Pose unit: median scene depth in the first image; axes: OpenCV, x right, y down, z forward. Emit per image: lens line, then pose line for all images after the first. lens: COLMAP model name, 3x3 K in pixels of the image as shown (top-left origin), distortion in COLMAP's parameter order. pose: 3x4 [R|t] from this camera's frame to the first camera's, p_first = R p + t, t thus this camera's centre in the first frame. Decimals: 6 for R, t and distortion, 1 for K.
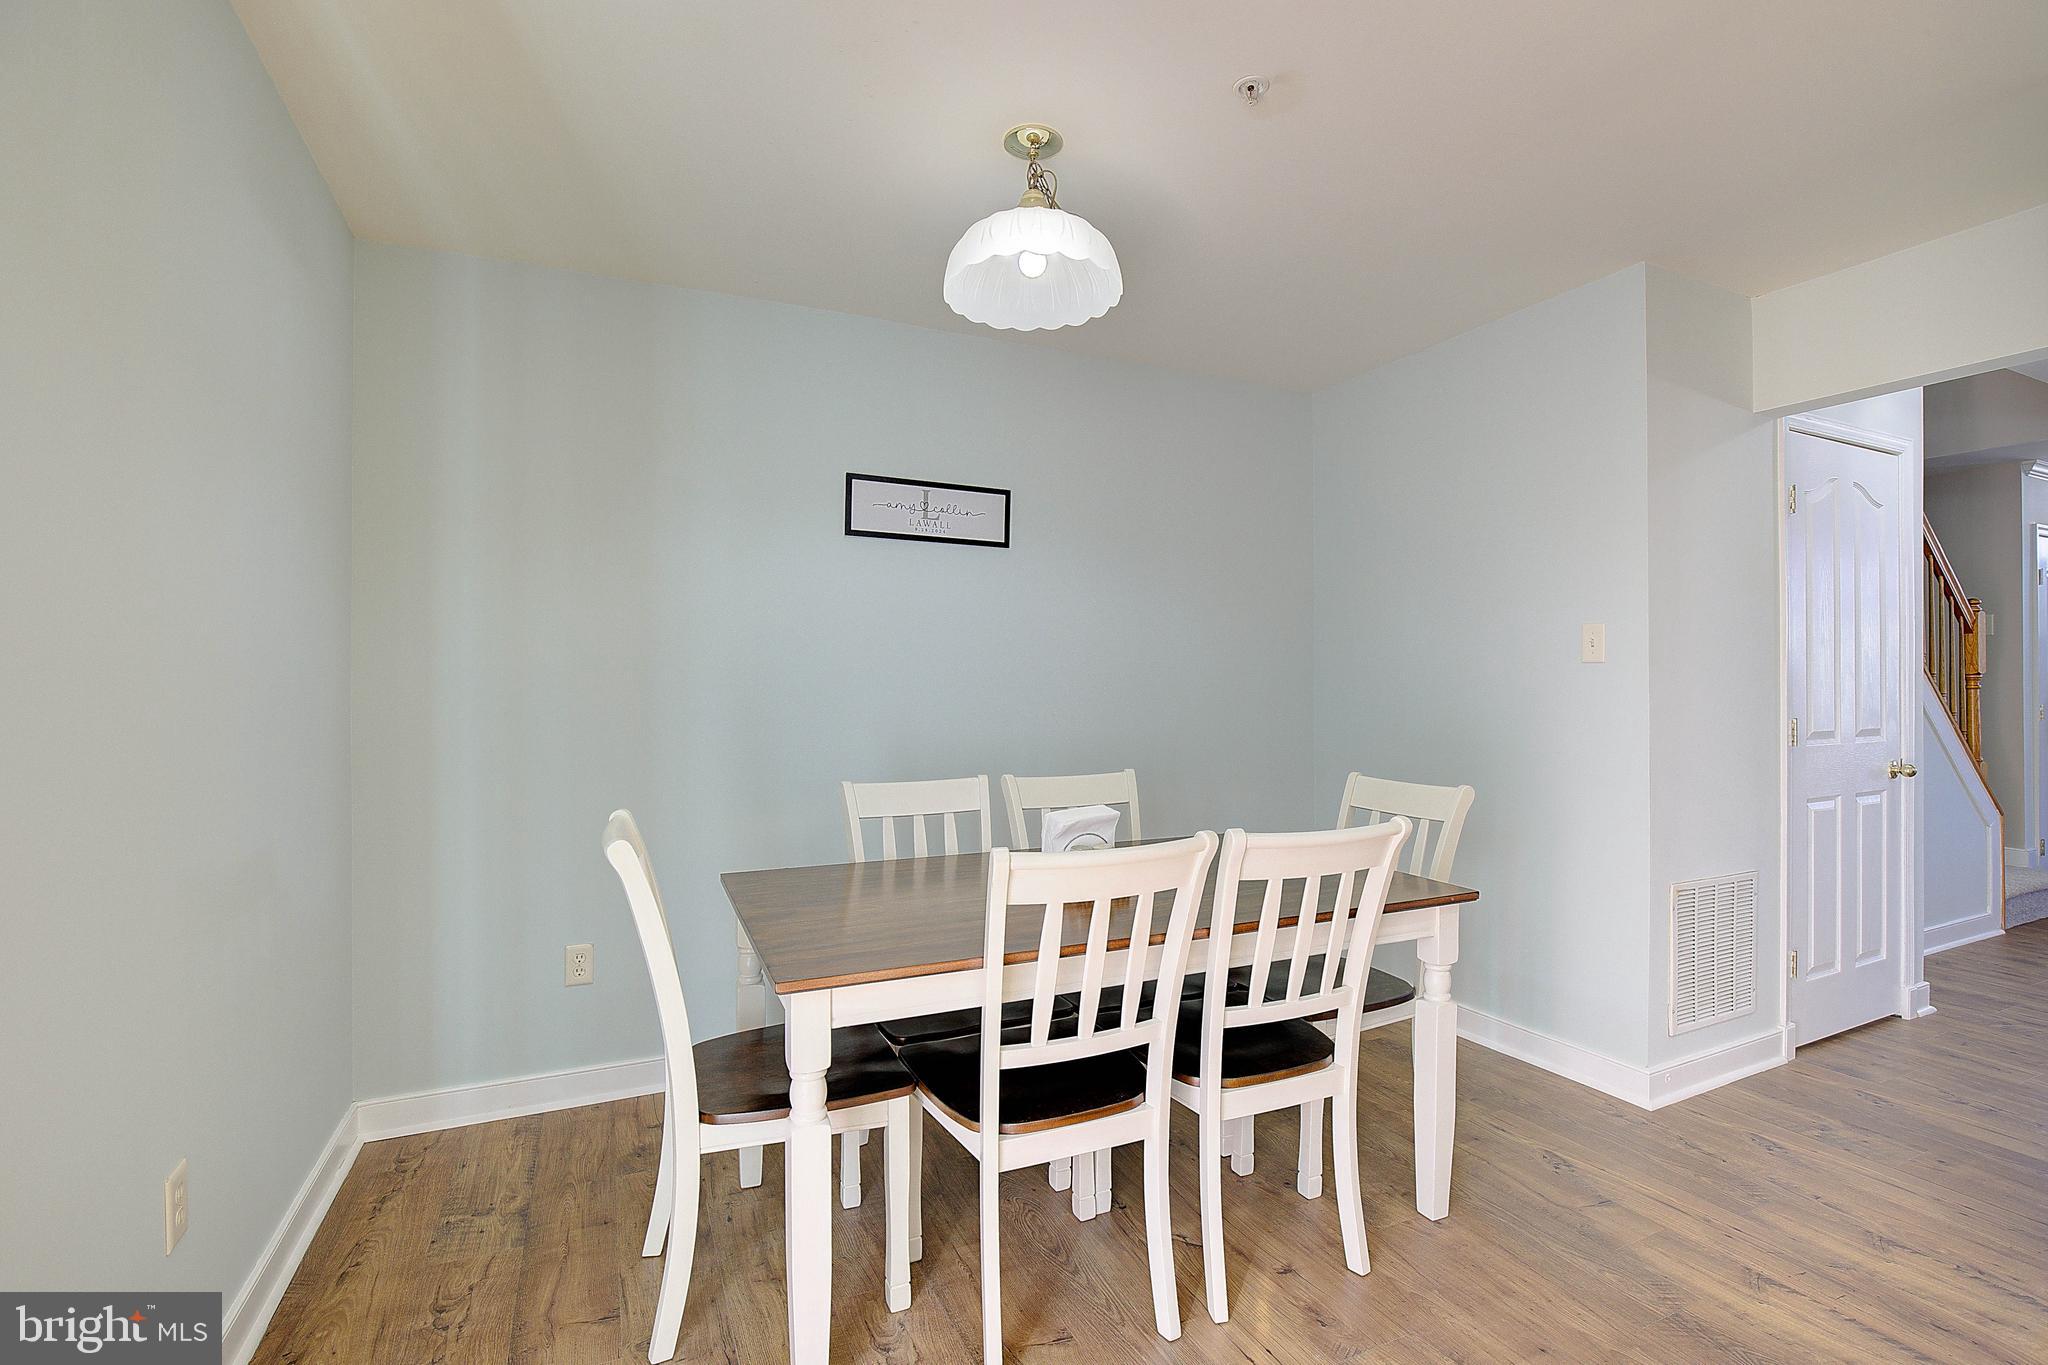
lens RADIAL K [[928.3, 0, 1031.3], [0, 928.3, 690.6], [0, 0, 1]] dist [-0.049819, -0.000036]
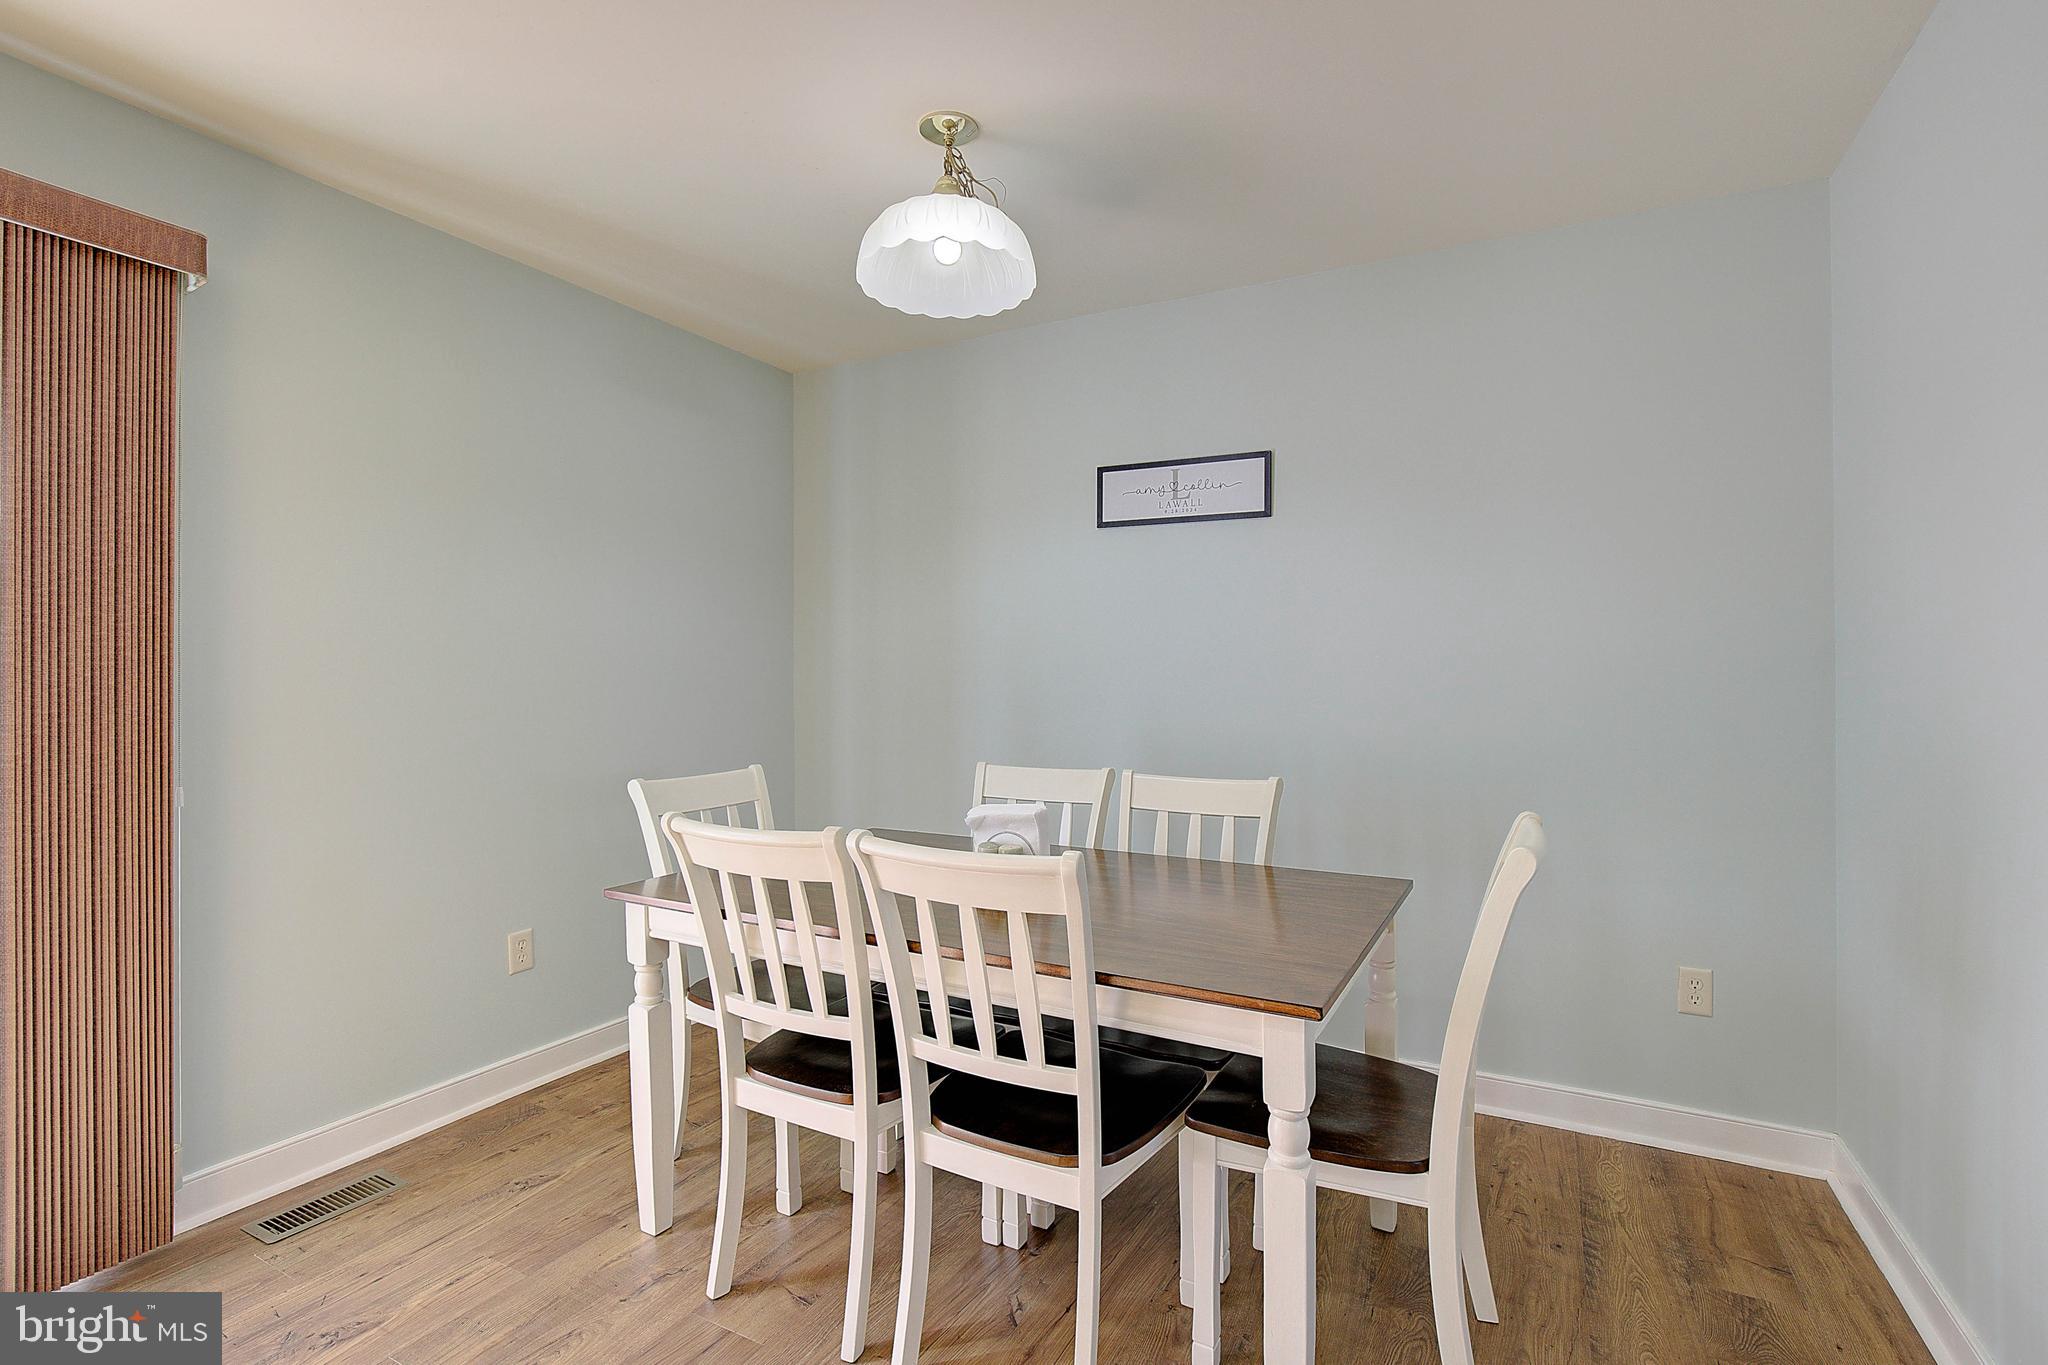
lens RADIAL K [[959.9, 0, 1055.1], [0, 959.9, 671.5], [0, 0, 1]] dist [0.017054, -0.000526]
pose [[0.619099, -0.003154, -0.785306, 0.604377], [-0.005464, 0.999950, -0.008324, -0.000674], [0.785294, 0.009445, 0.619051, 0.308162]]
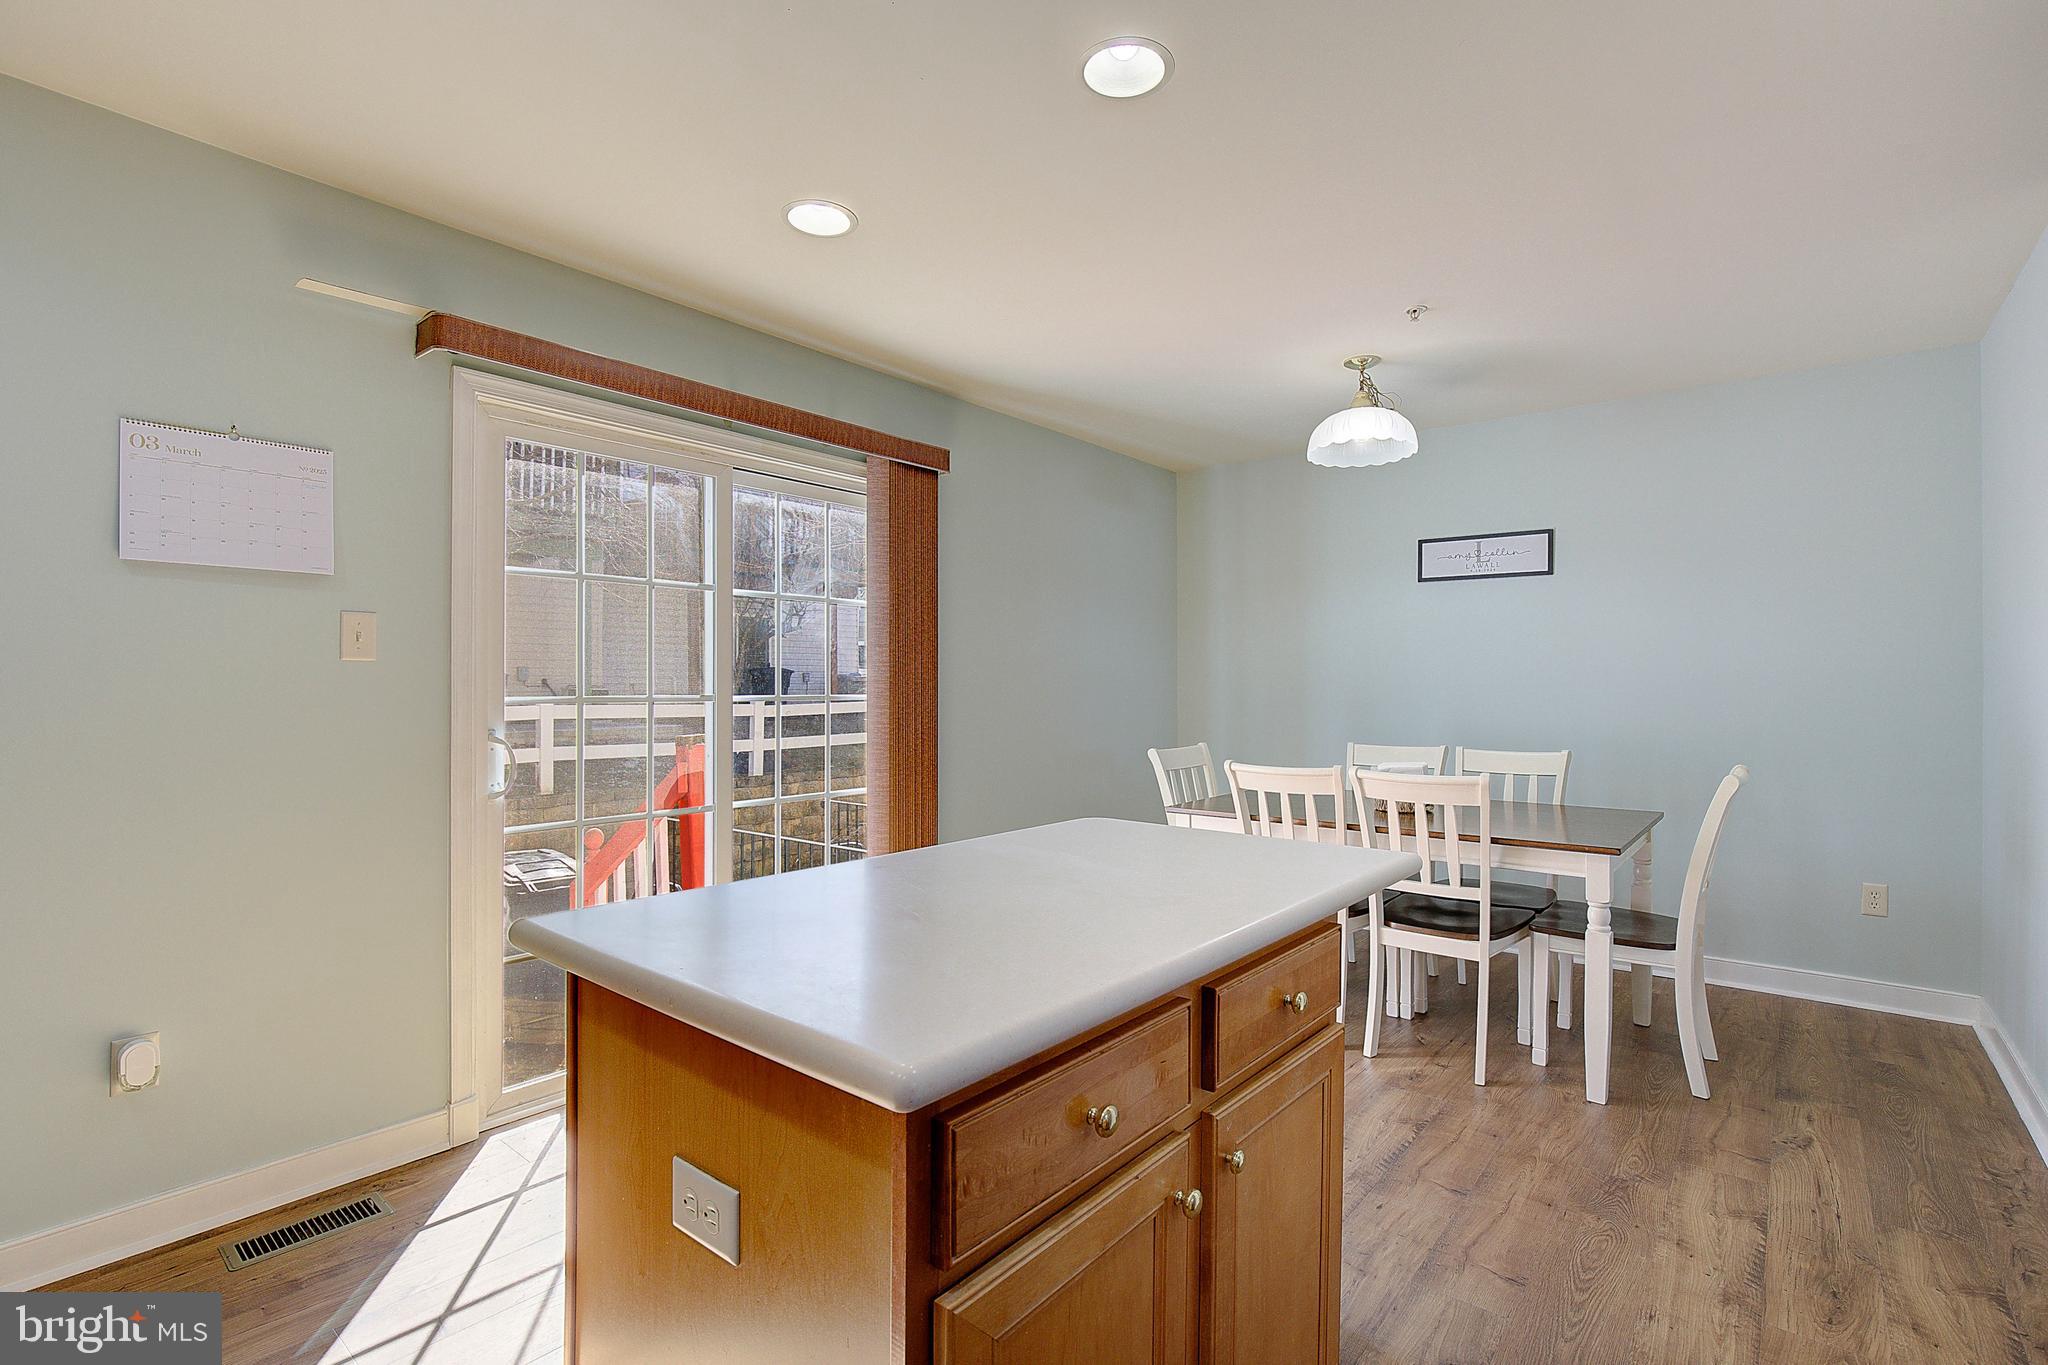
lens RADIAL K [[954.8, 0, 1054.0], [0, 954.8, 693.4], [0, 0, 1]] dist [-0.002837, 0.005952]
pose [[0.455330, 0.008051, -0.890286, 0.887684], [-0.001661, 0.999965, 0.008193, -0.003304], [0.890321, -0.002251, 0.455328, -0.204847]]
